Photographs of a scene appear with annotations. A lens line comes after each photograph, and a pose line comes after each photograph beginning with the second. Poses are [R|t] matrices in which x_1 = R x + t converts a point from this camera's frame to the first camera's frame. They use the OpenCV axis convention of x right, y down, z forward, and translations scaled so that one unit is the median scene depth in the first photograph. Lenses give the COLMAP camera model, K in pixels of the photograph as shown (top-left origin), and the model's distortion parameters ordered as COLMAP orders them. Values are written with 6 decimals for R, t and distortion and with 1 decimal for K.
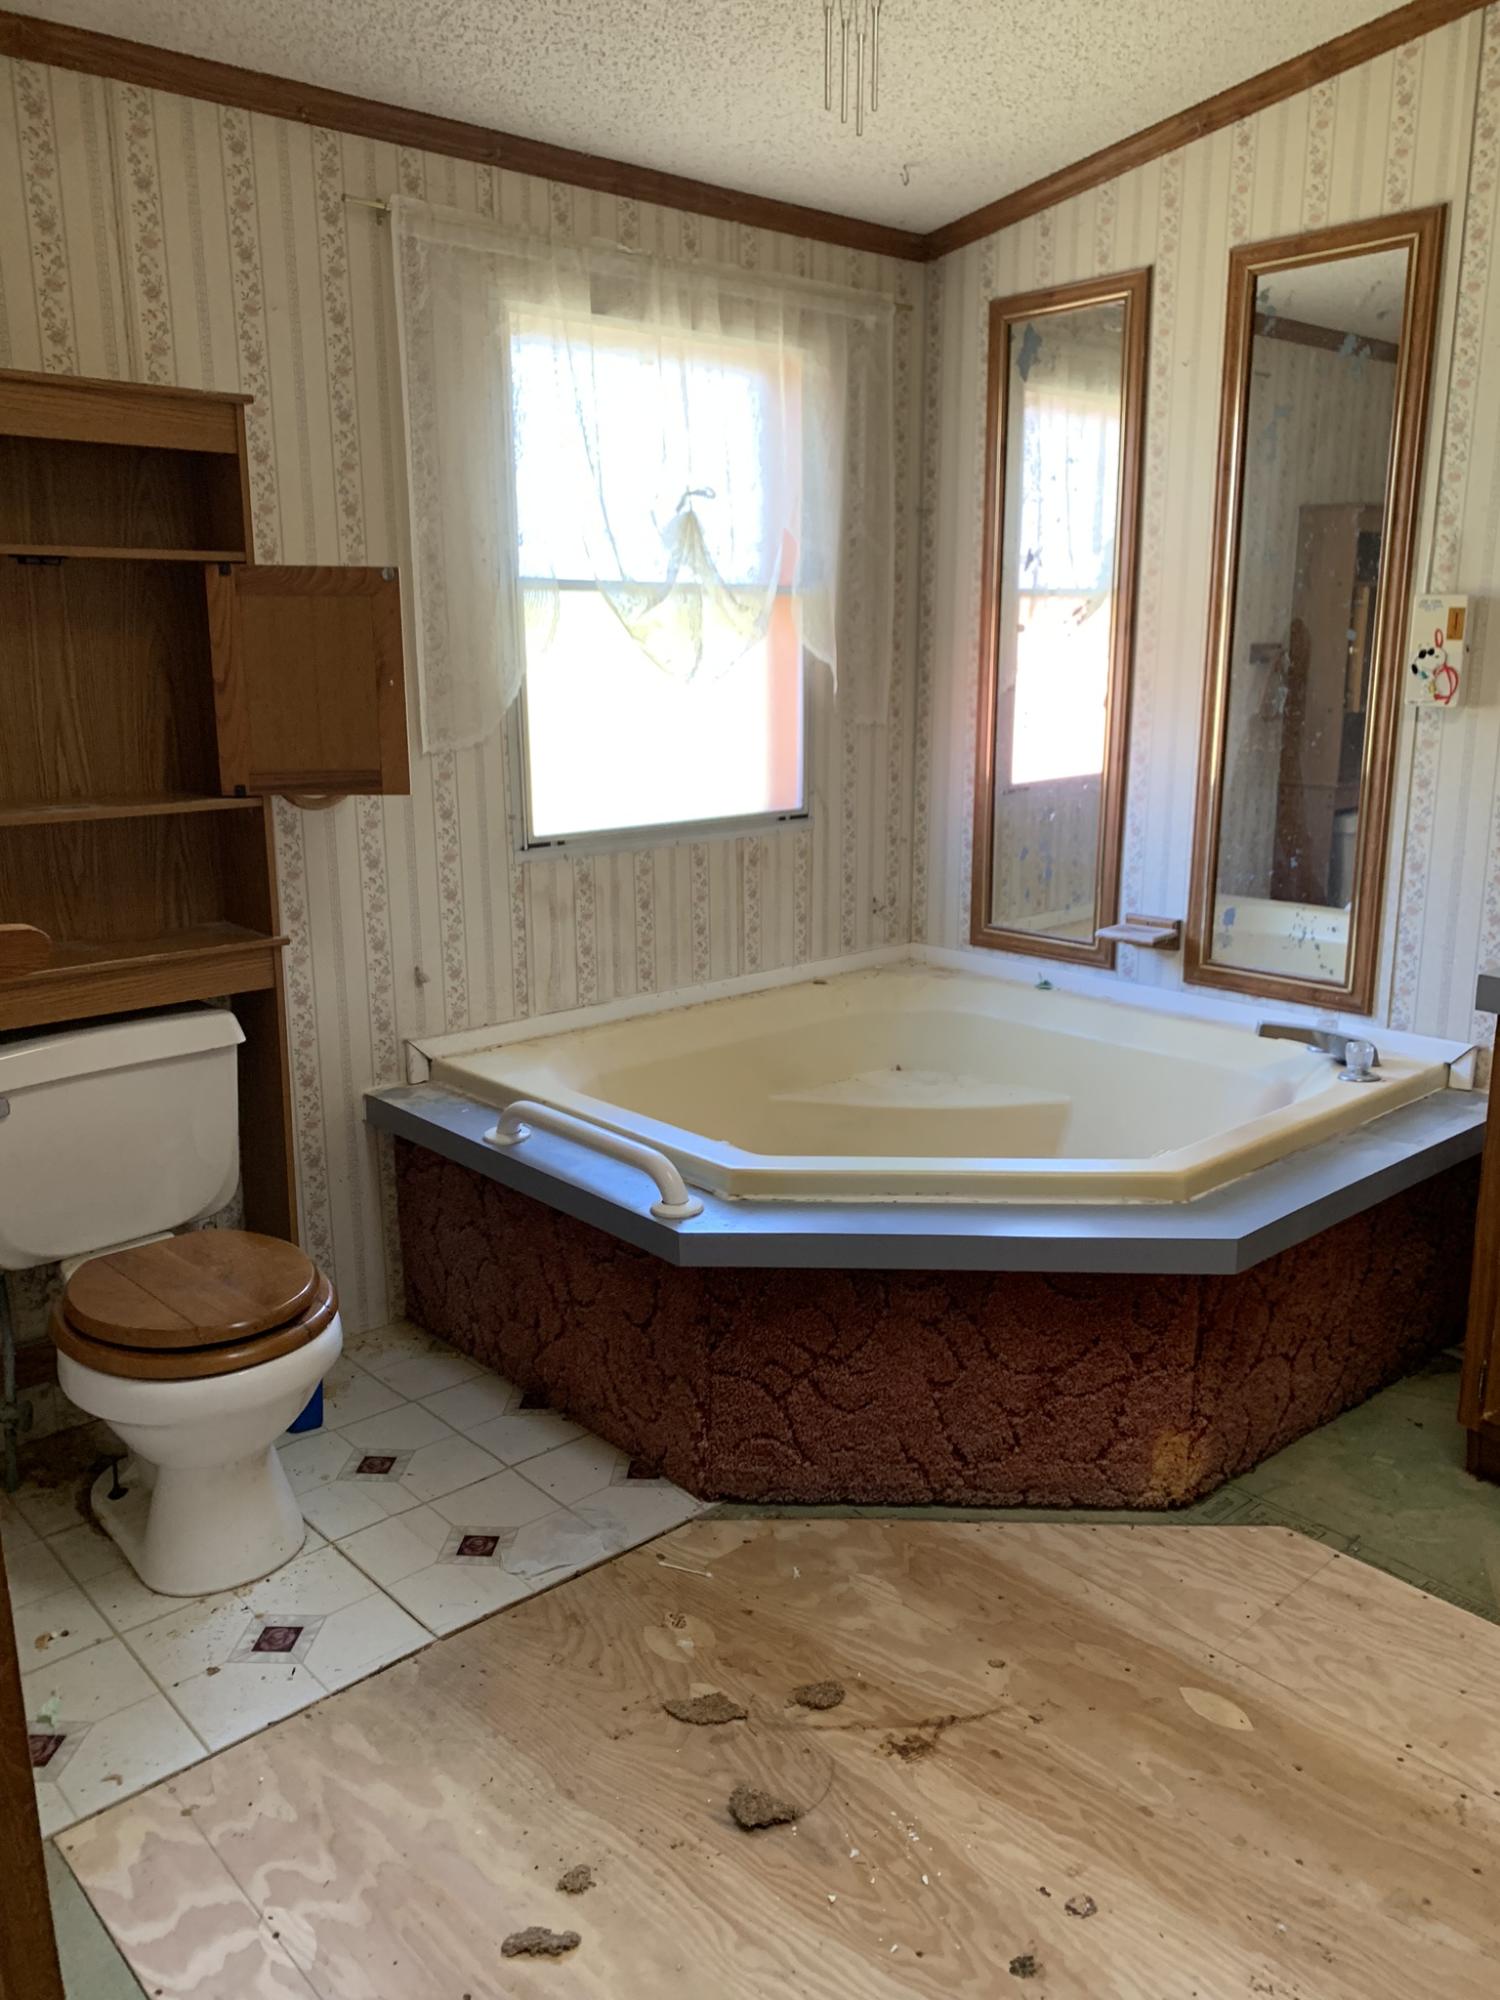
lens RADIAL K [[1519.4, 0, 748.8], [0, 1519.4, 997.3], [0, 0, 1]] dist [-0.008051, -0.037864]
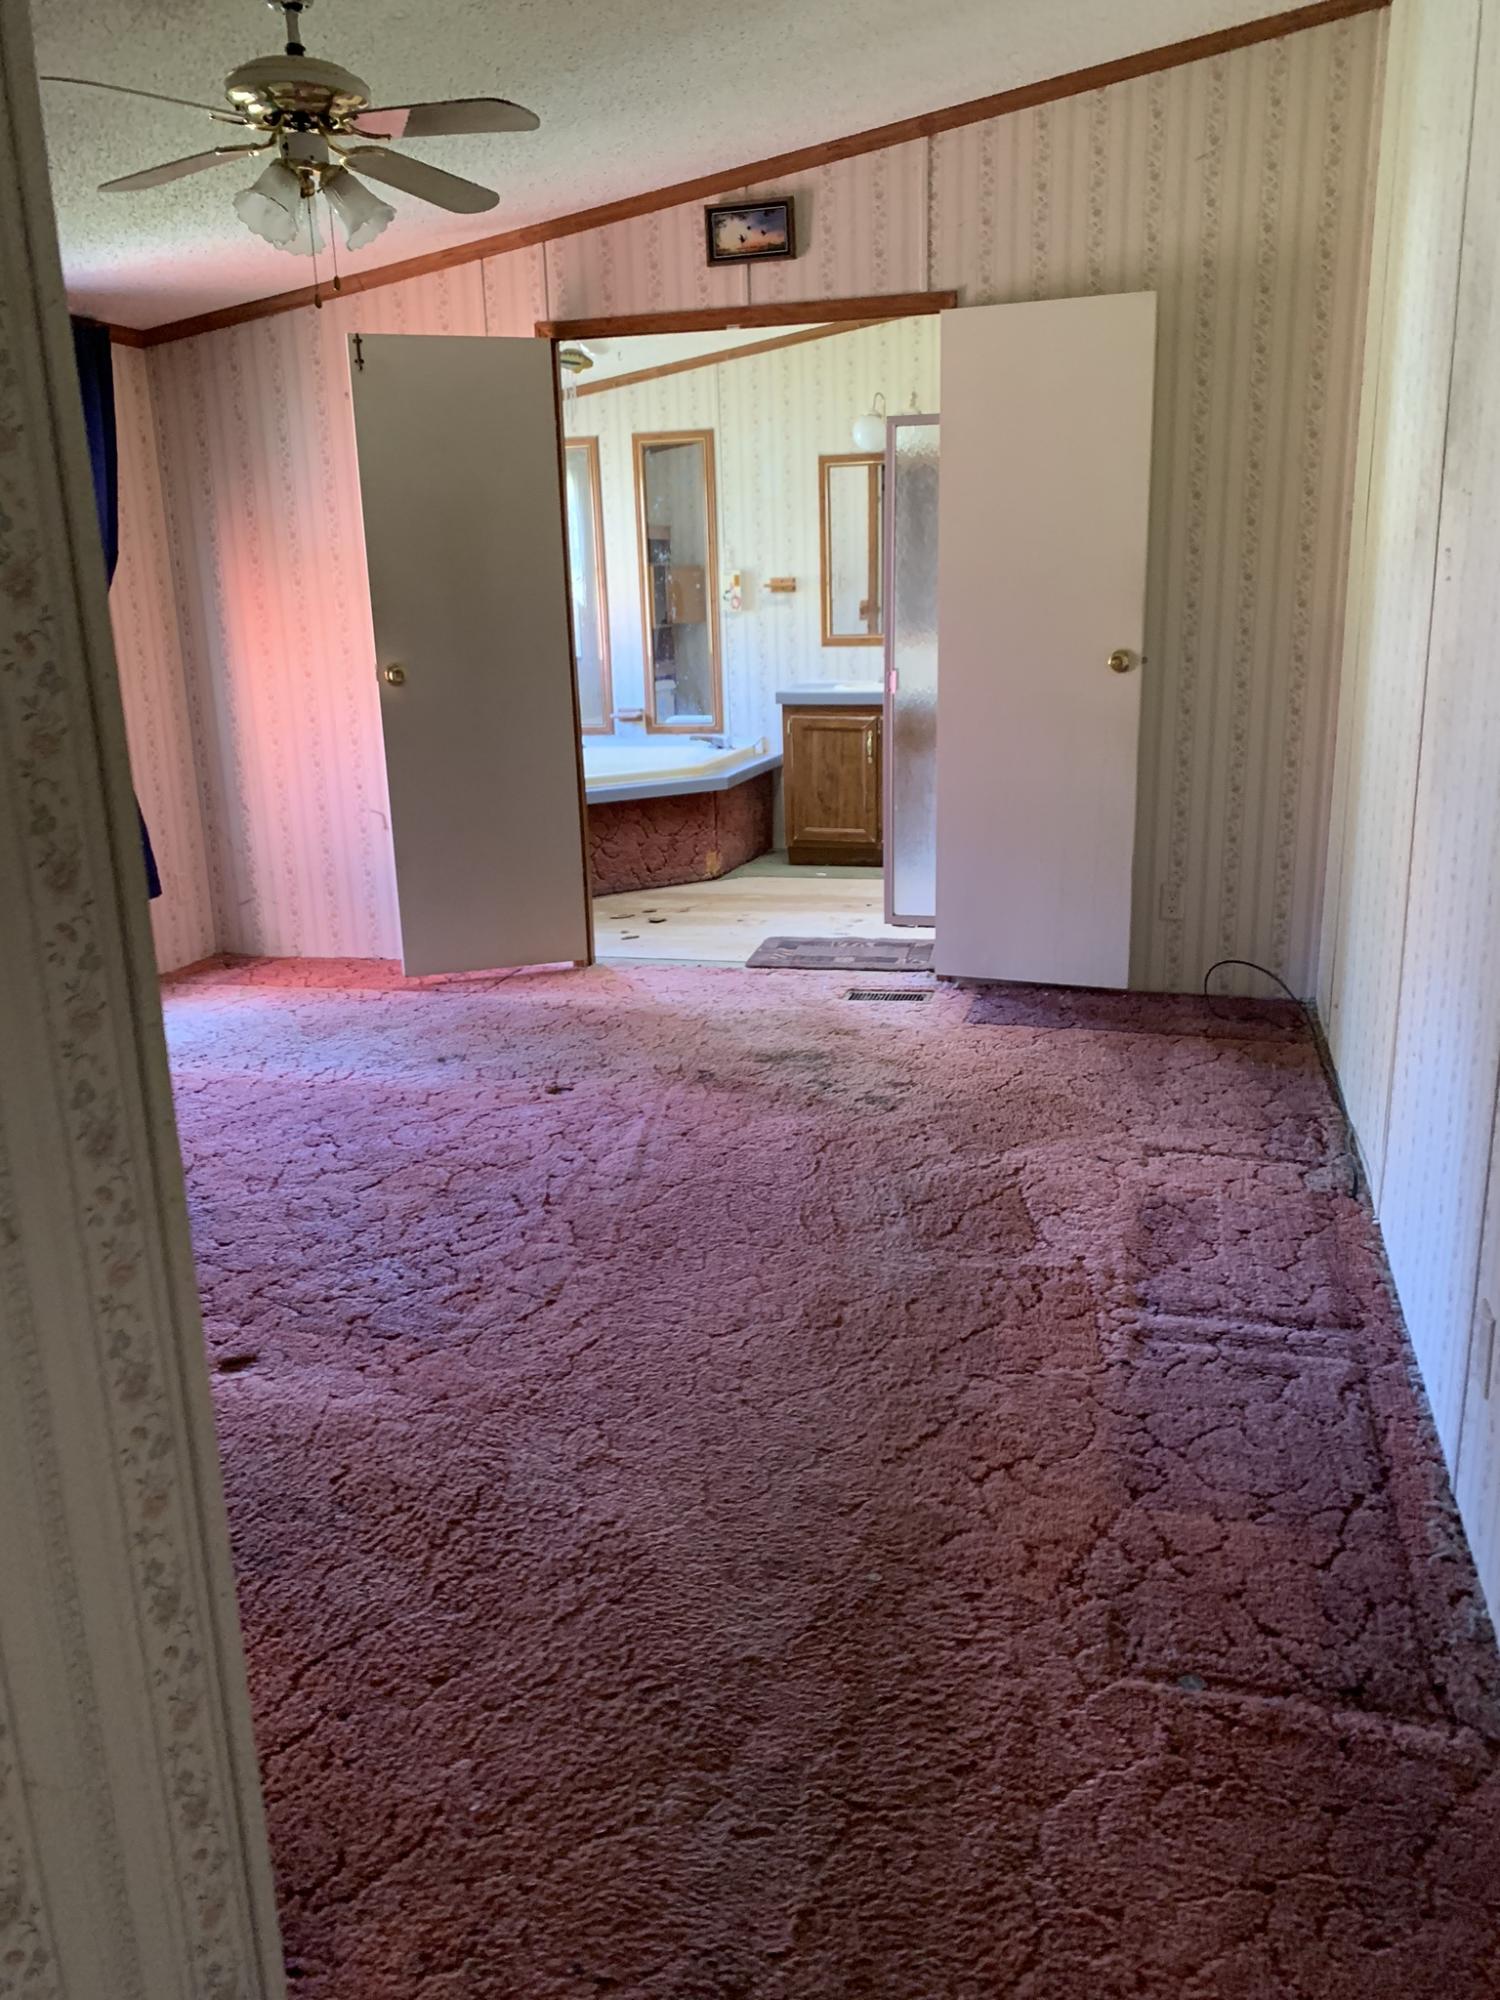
lens RADIAL K [[1519.4, 0, 749.6], [0, 1519.4, 1000.2], [0, 0, 1]] dist [-0.008051, -0.037864]
pose [[0.850196, -0.167582, 0.499083, -0.985792], [0.153025, 0.985718, 0.070304, 0.304423], [-0.503737, 0.016600, 0.863698, -1.338561]]
